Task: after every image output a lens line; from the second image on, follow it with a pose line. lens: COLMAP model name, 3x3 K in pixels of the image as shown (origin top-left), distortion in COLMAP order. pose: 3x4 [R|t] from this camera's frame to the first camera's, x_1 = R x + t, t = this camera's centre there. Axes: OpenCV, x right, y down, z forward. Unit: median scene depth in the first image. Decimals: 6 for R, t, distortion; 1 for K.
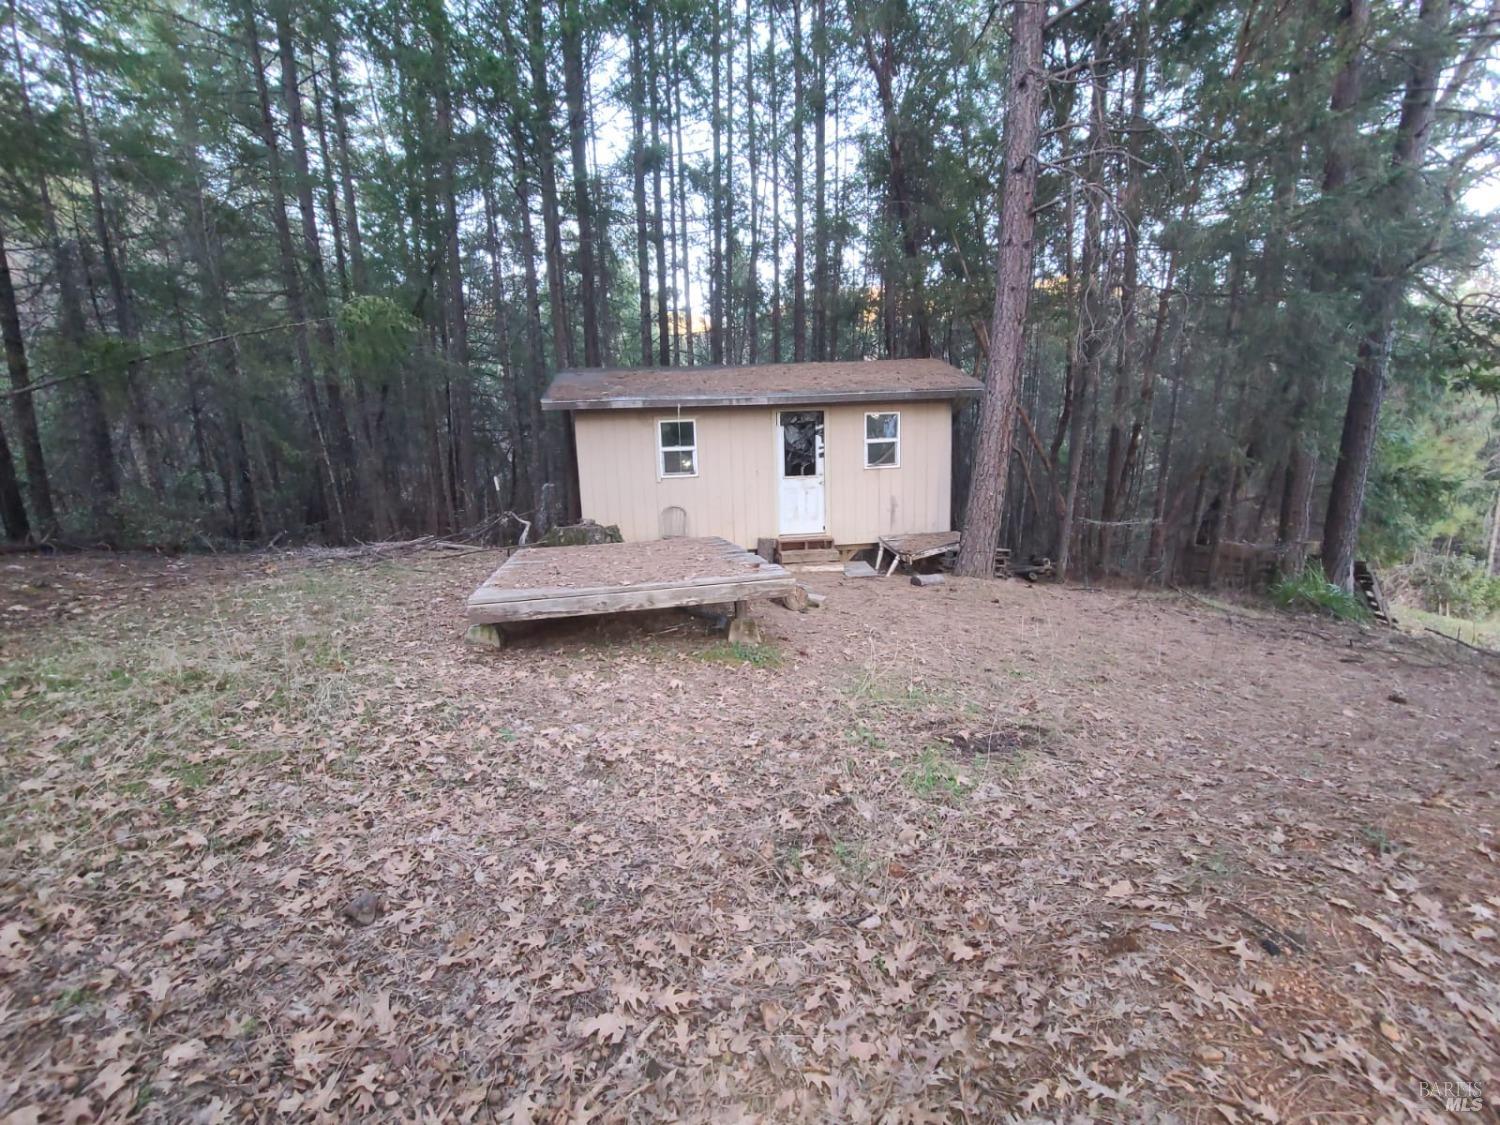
lens RADIAL K [[620.9, 0, 740.2], [0, 620.9, 562.9], [0, 0, 1]] dist [-0.002550, -0.002647]
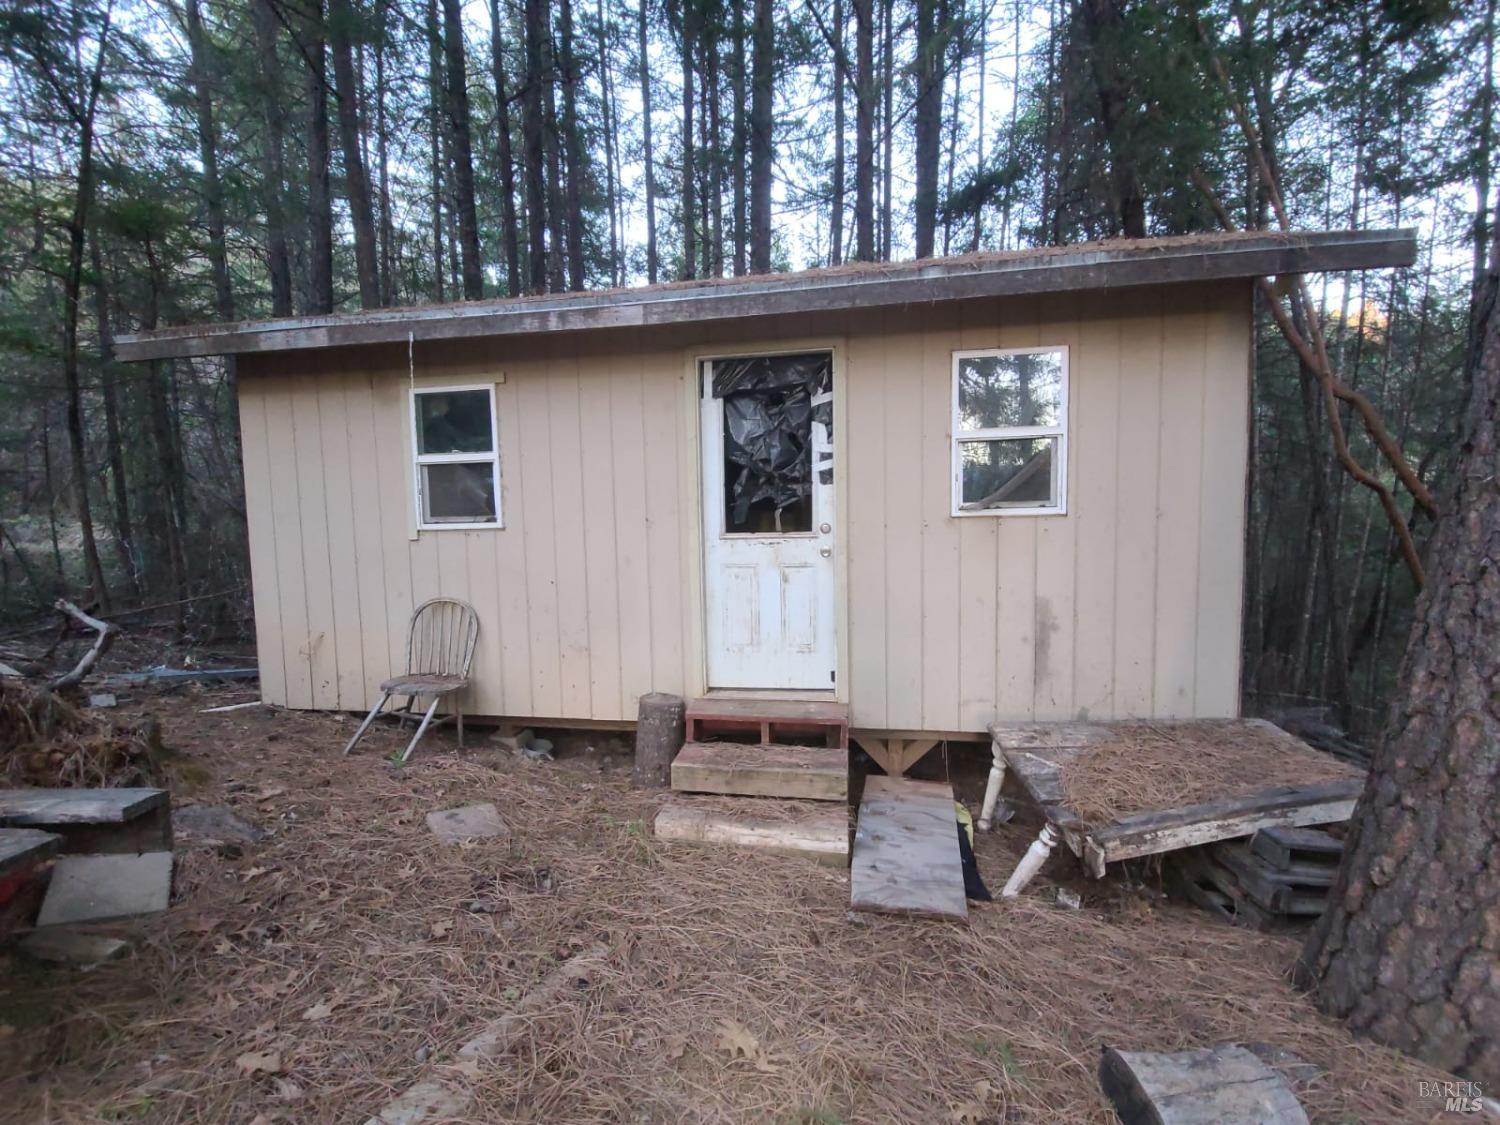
lens RADIAL K [[620.9, 0, 740.2], [0, 620.9, 562.9], [0, 0, 1]] dist [-0.002550, -0.002647]
pose [[0.968199, 0.033060, -0.247986, 0.175839], [-0.056699, 0.994435, -0.088794, -0.089983], [0.243671, 0.100031, 0.964686, 0.654781]]
